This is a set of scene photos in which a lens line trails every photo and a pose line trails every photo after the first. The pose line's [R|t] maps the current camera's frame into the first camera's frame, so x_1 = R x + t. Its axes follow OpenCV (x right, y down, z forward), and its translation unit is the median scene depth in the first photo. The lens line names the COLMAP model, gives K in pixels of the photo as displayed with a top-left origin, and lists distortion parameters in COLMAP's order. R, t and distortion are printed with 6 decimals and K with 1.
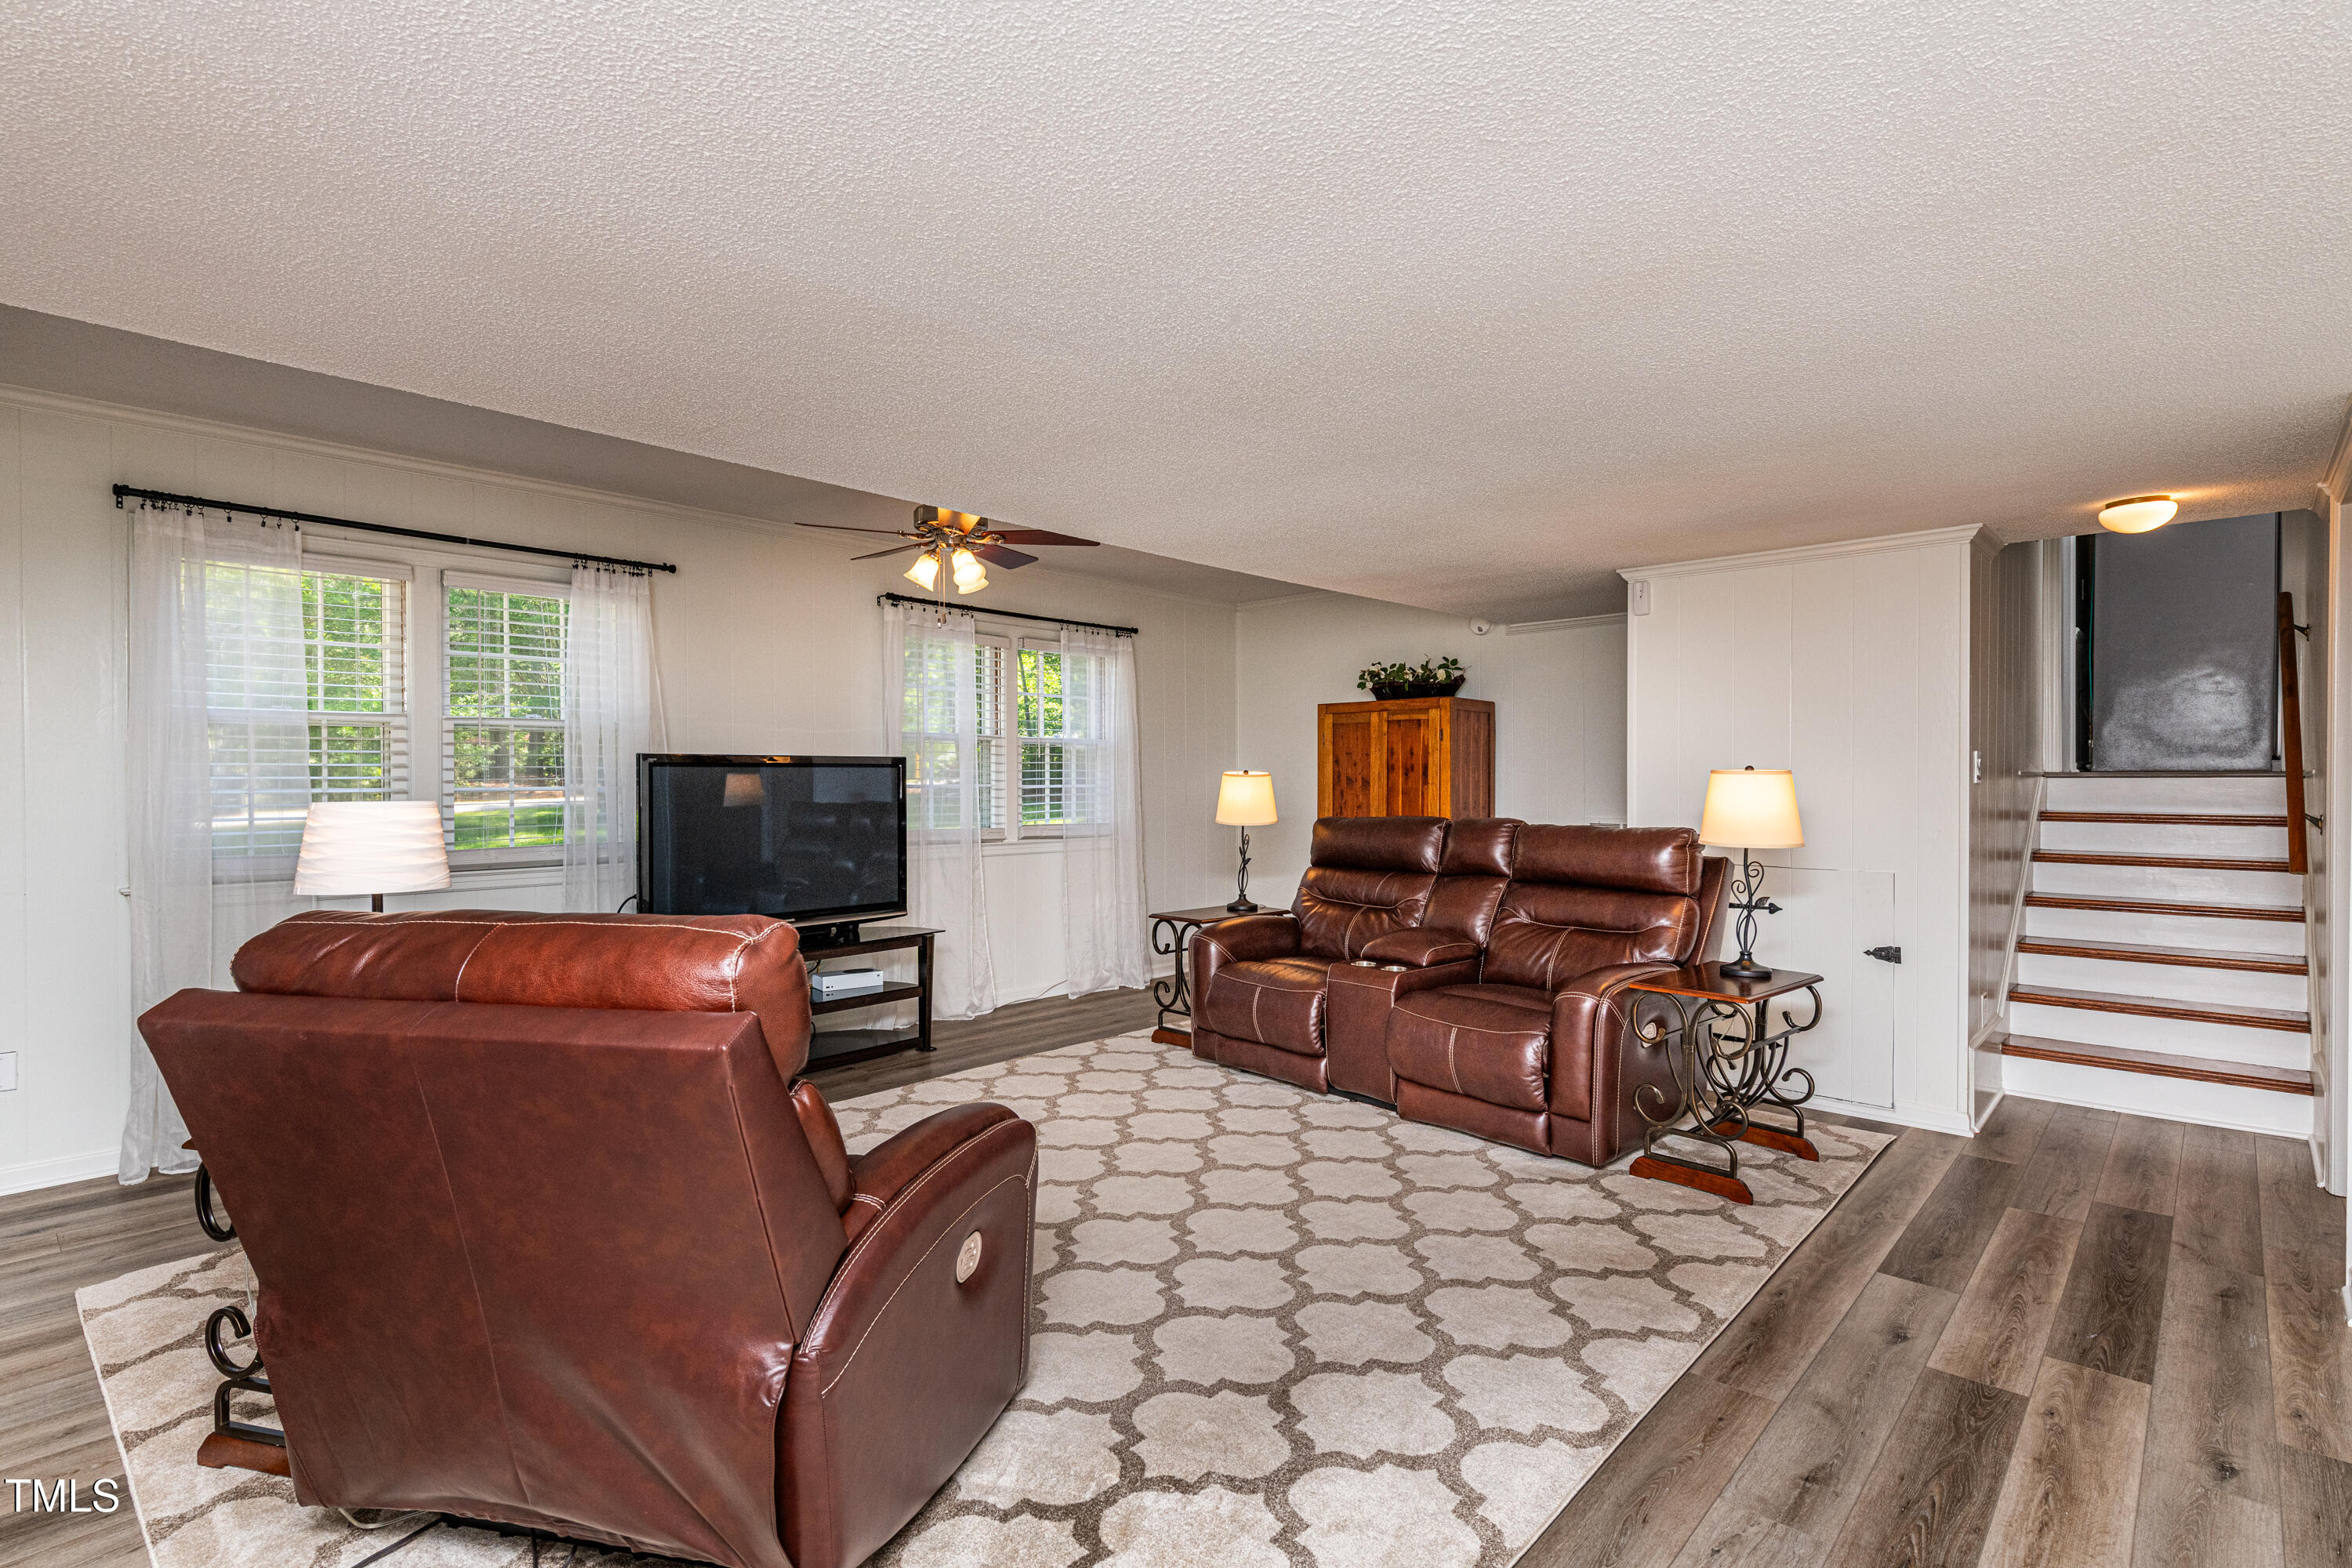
lens RADIAL K [[1111.9, 0, 1167.3], [0, 1111.9, 776.7], [0, 0, 1]] dist [0.002035, 0.000238]
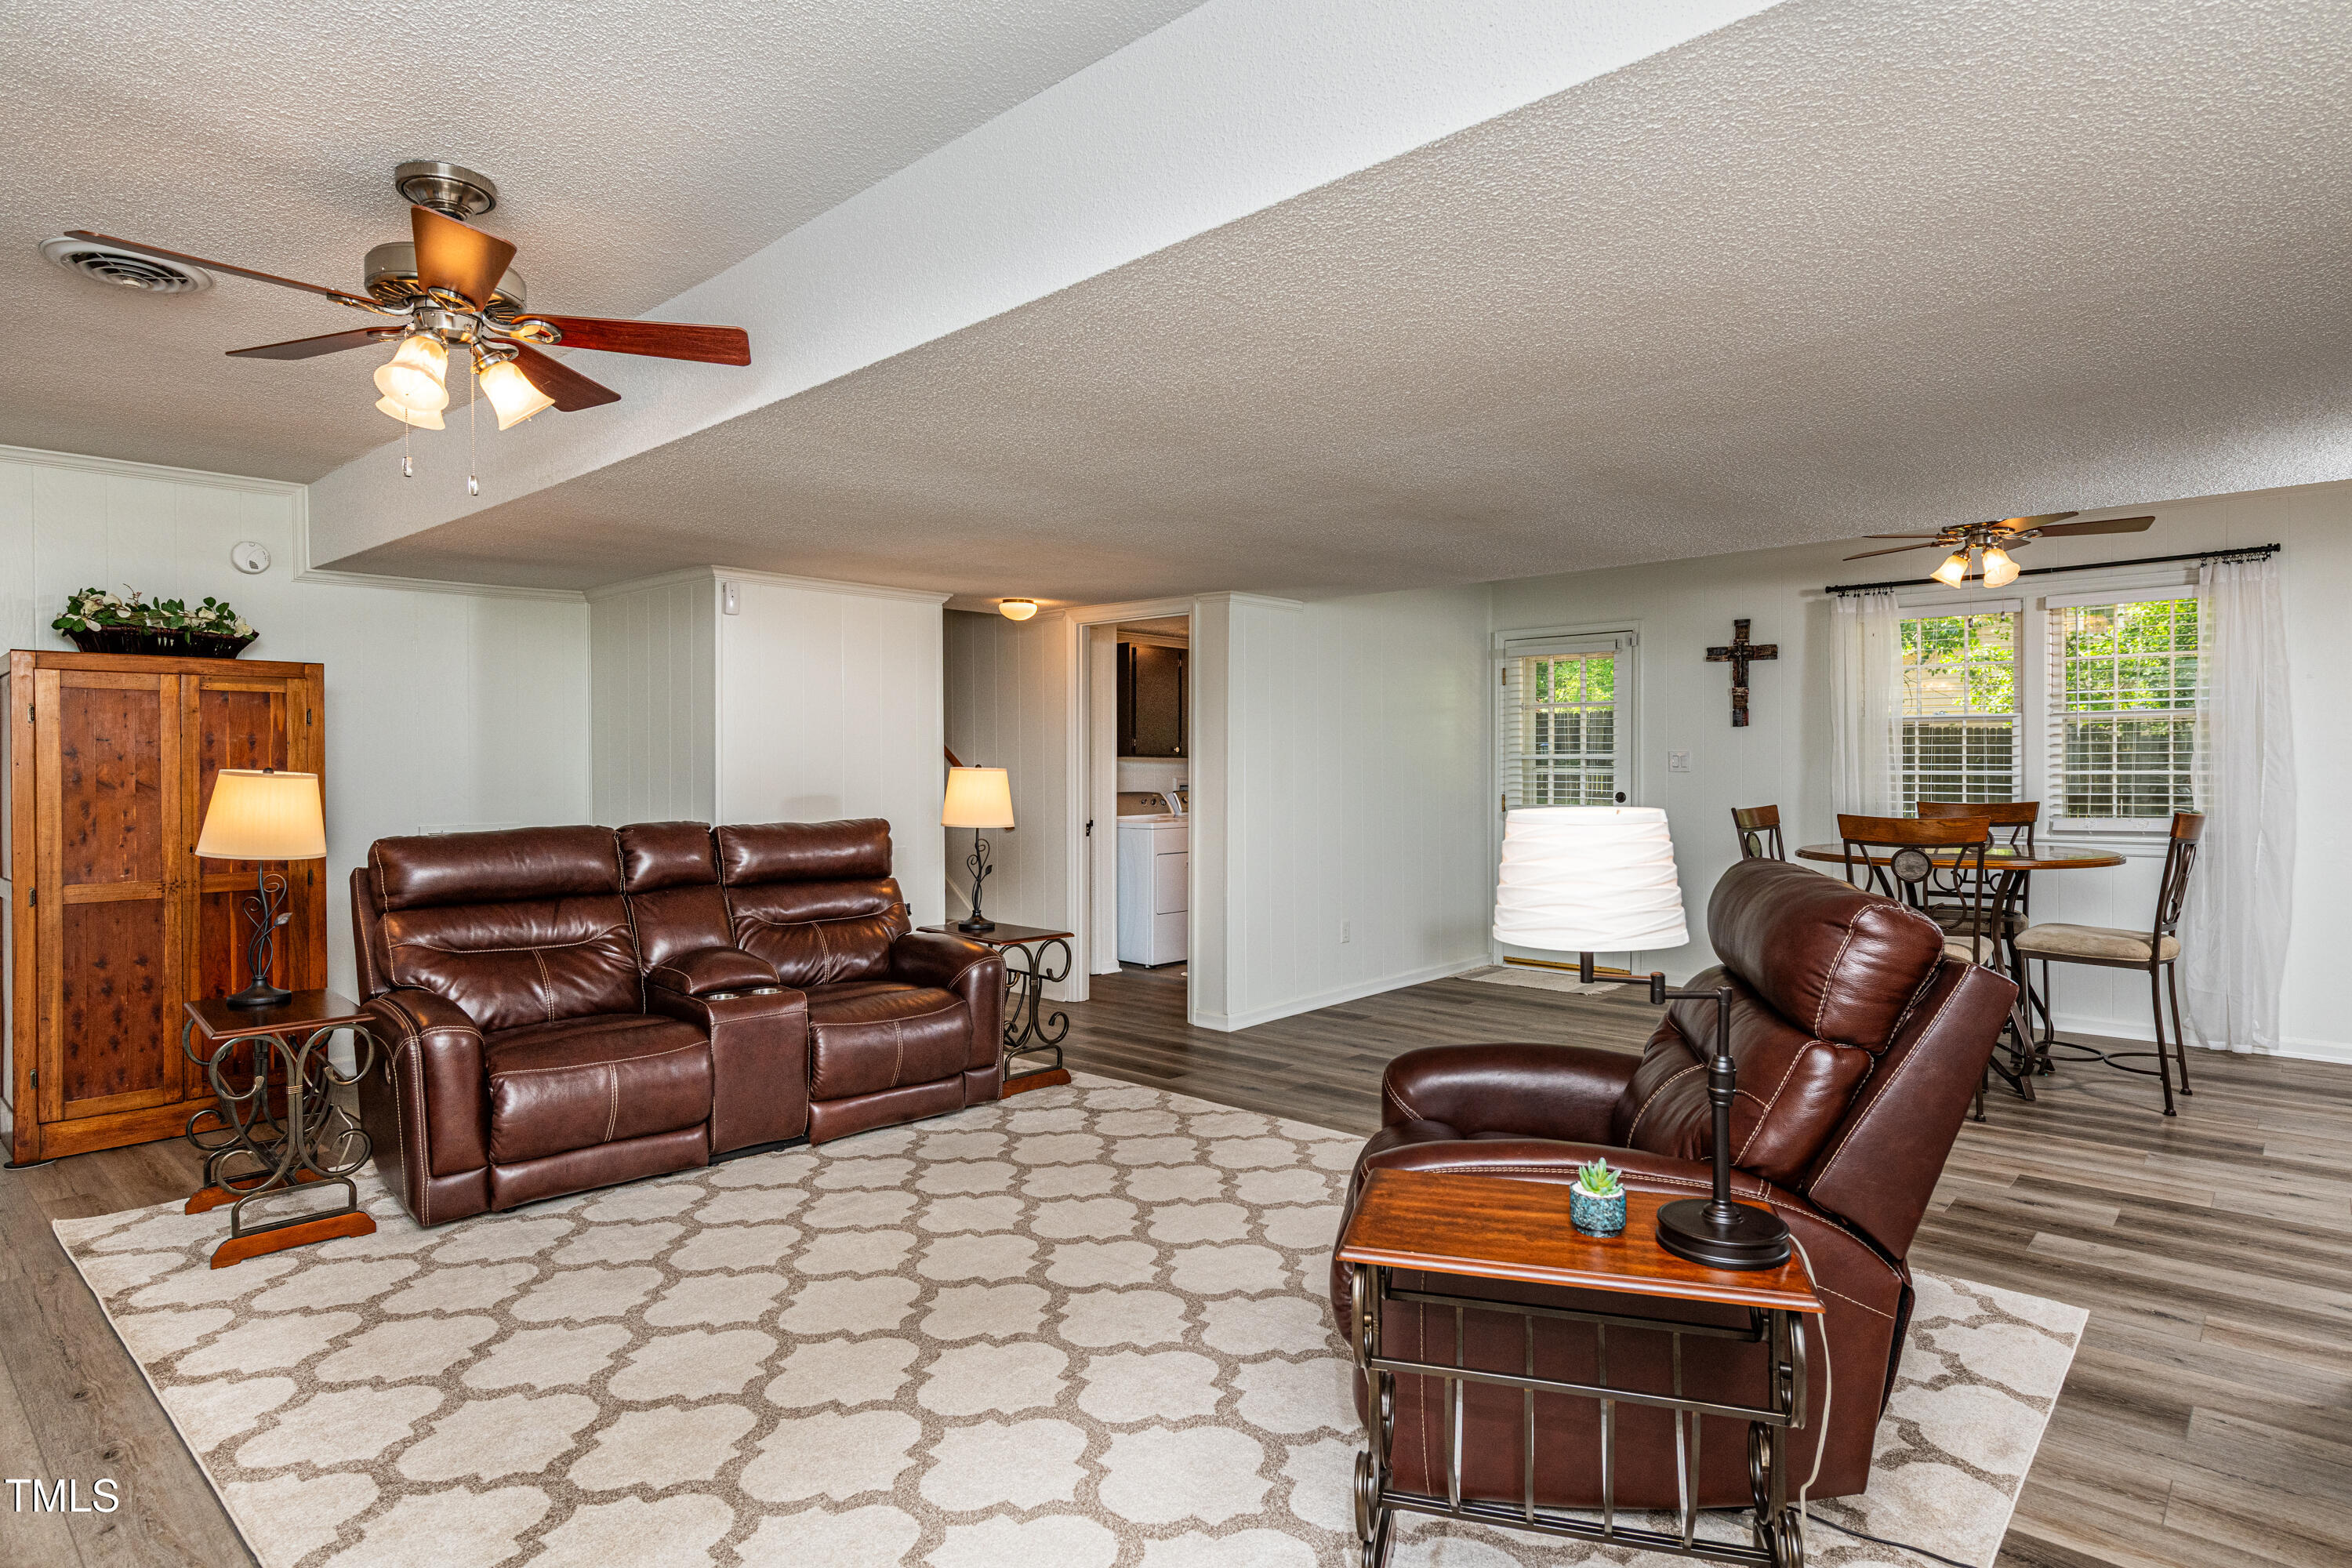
lens RADIAL K [[1282.9, 0, 1173.6], [0, 1282.9, 750.8], [0, 0, 1]] dist [0.000611, -0.000116]
pose [[-0.014456, 0.006549, 0.999874, -0.966955], [-0.000228, 0.999979, -0.006553, -0.017691], [-0.999895, -0.000322, -0.014454, 0.796776]]
